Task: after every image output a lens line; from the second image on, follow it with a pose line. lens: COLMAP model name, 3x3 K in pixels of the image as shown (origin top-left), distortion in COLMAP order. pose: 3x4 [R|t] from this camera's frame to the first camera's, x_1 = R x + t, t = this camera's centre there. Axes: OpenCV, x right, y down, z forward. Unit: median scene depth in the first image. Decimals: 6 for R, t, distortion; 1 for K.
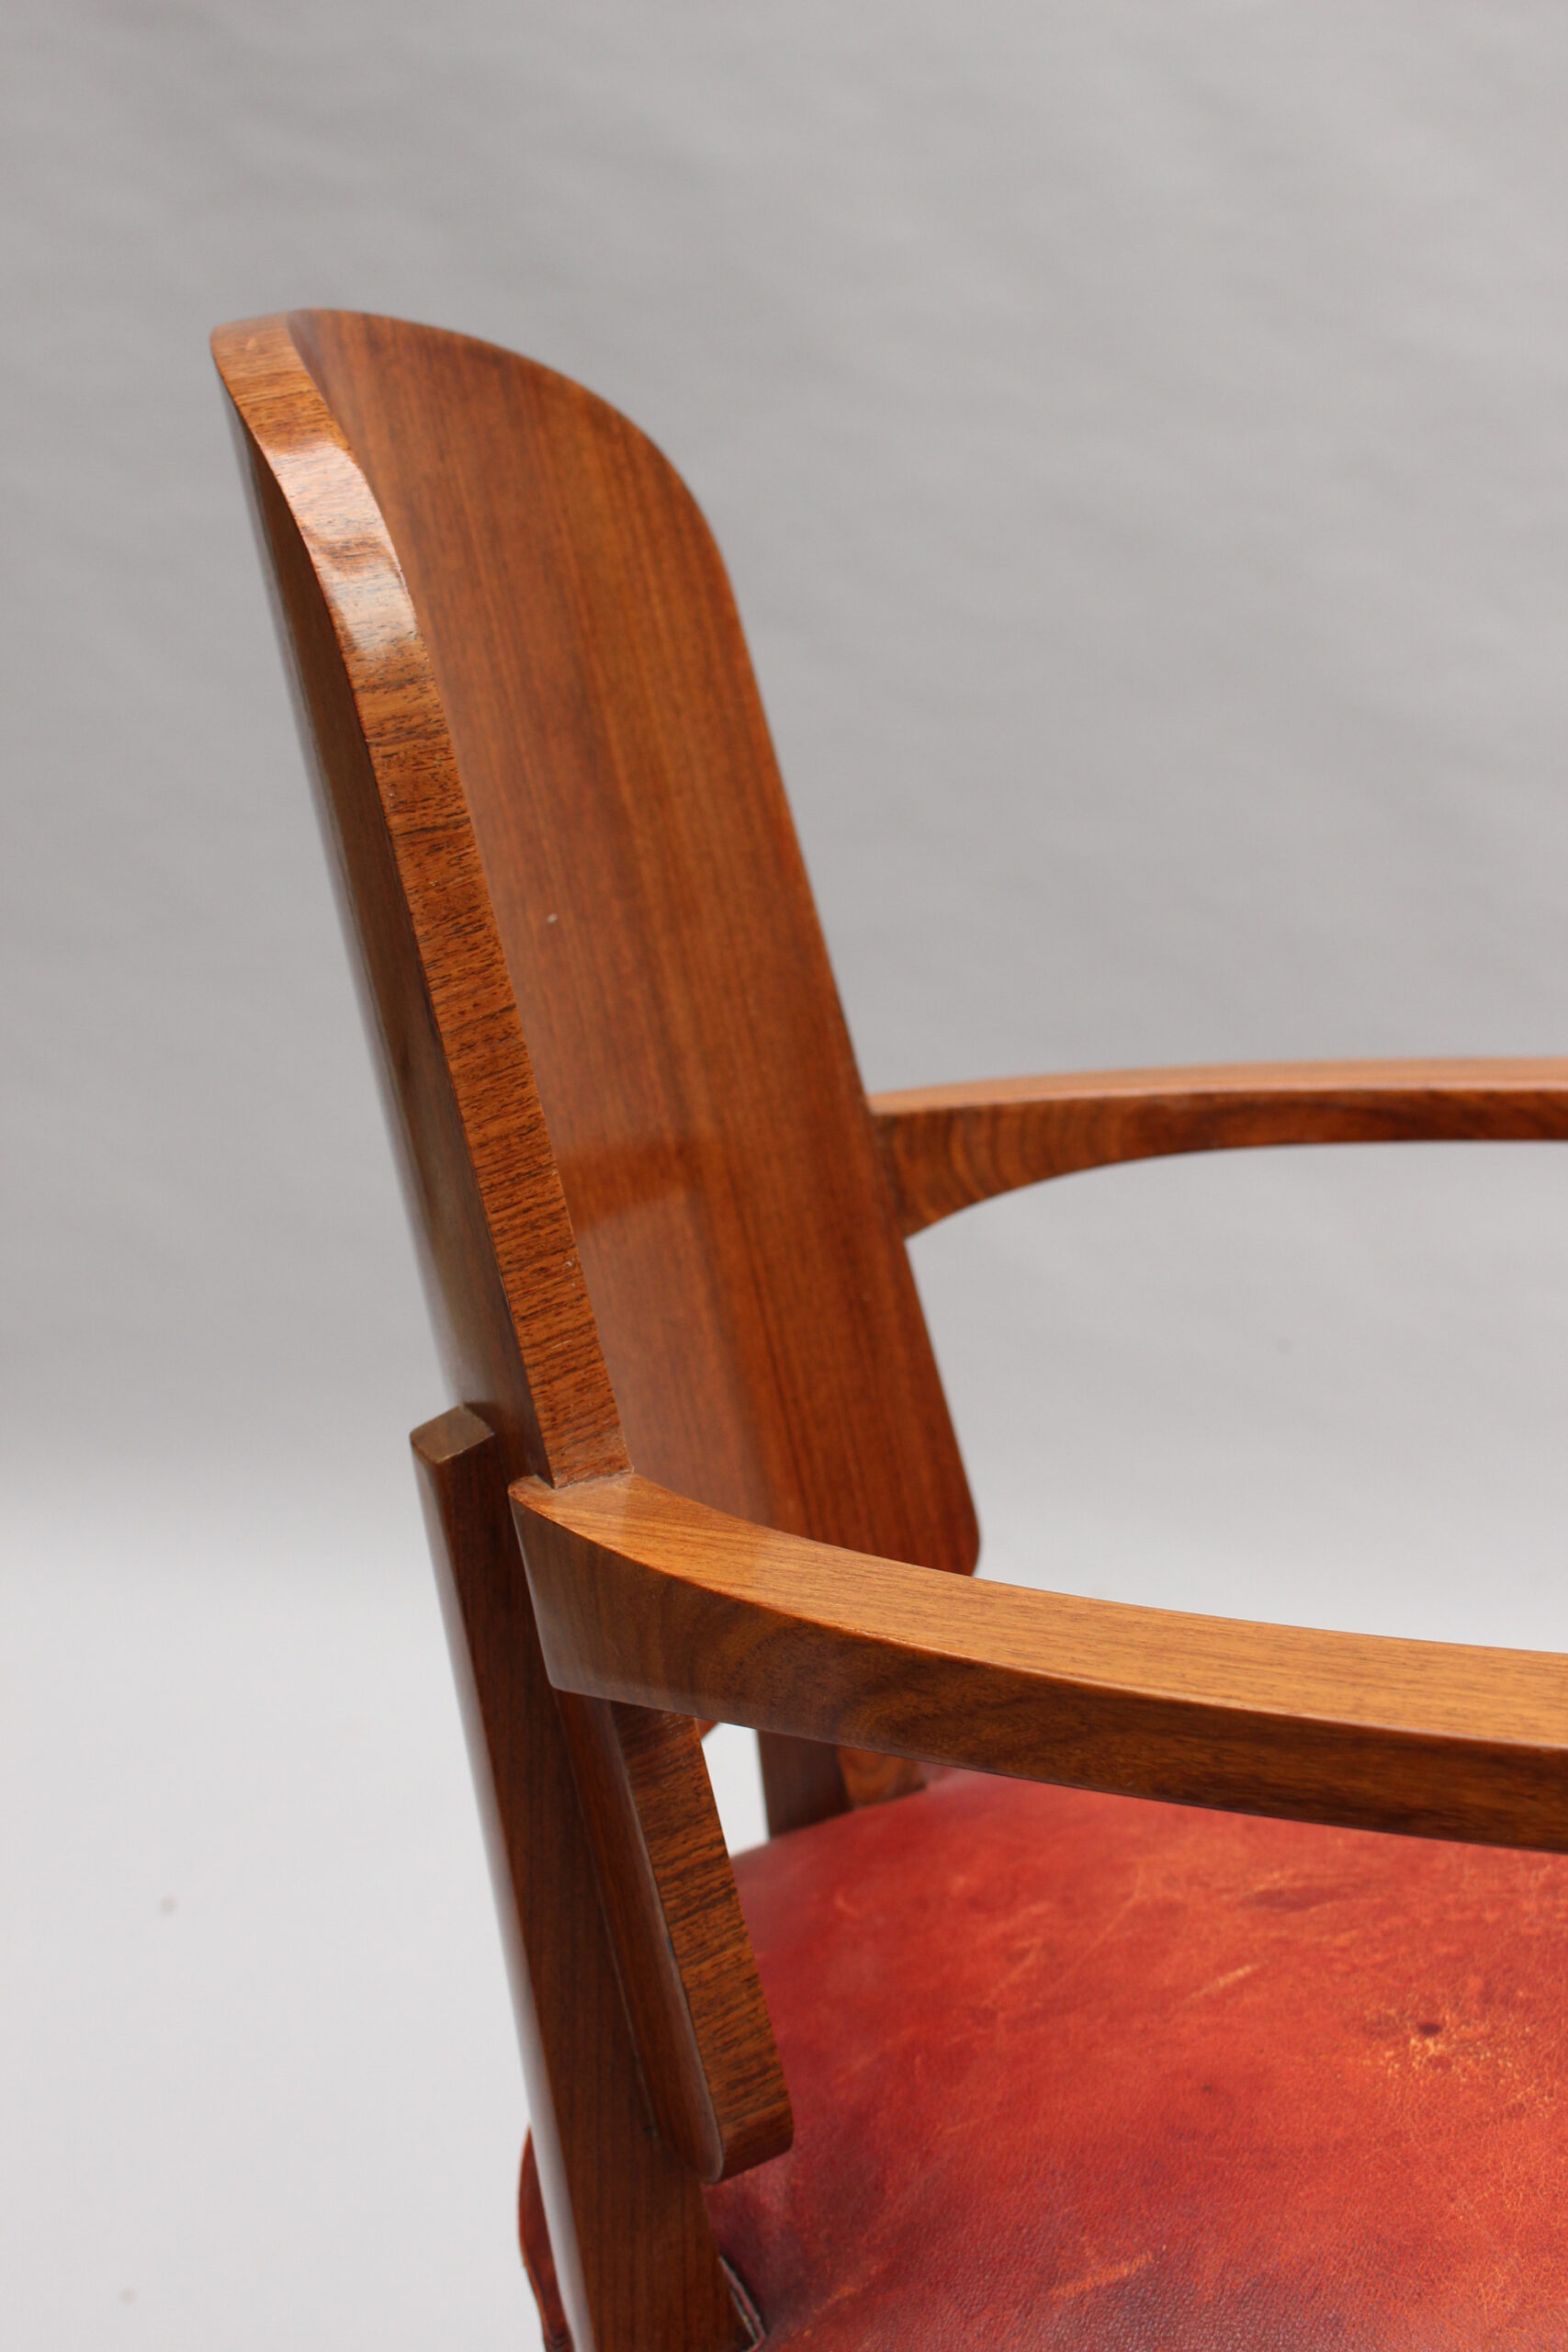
lens RADIAL K [[3427.1, 0, 784.3], [0, 3427.1, 1166.2], [0, 0, 1]] dist [-0.041824, 0.000000]
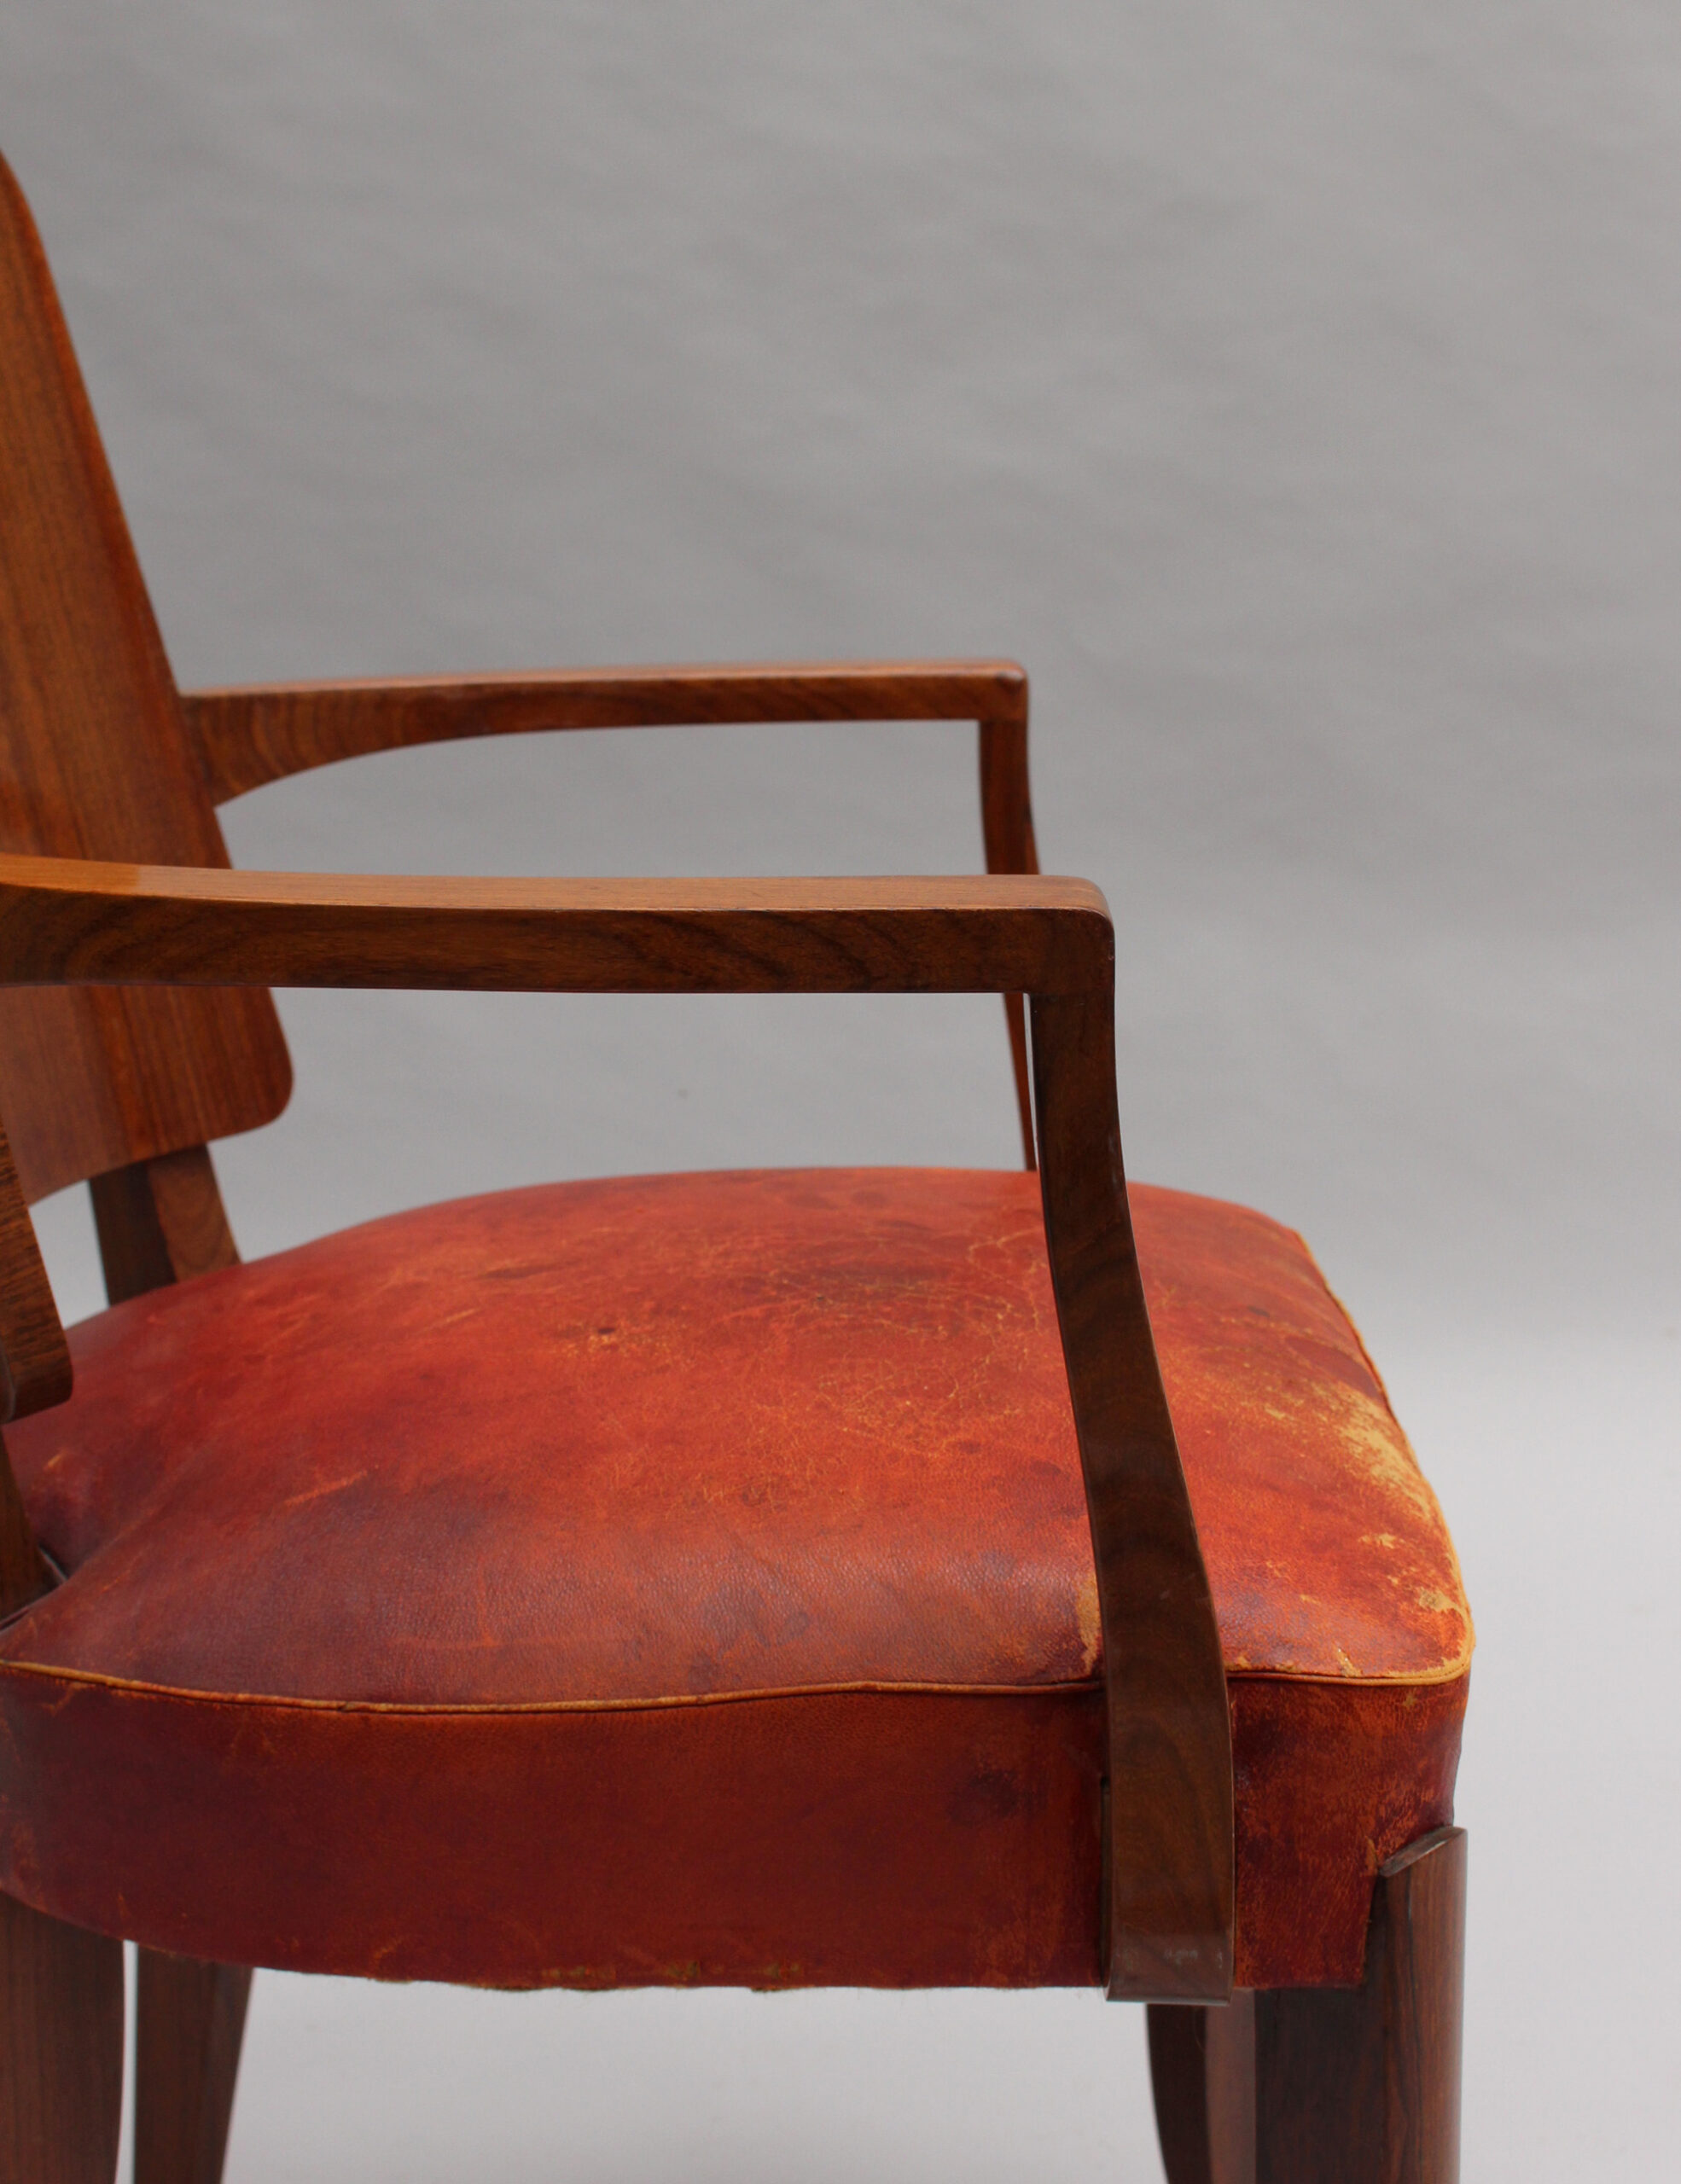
lens RADIAL K [[3649.3, 0, 837.5], [0, 3649.3, 1099.7], [0, 0, 1]] dist [-0.071466, 0.000000]
pose [[0.988516, -0.031223, 0.147856, 0.070304], [0.032263, 0.999469, -0.004640, 0.159816], [-0.147633, 0.009357, 0.988998, -0.299563]]
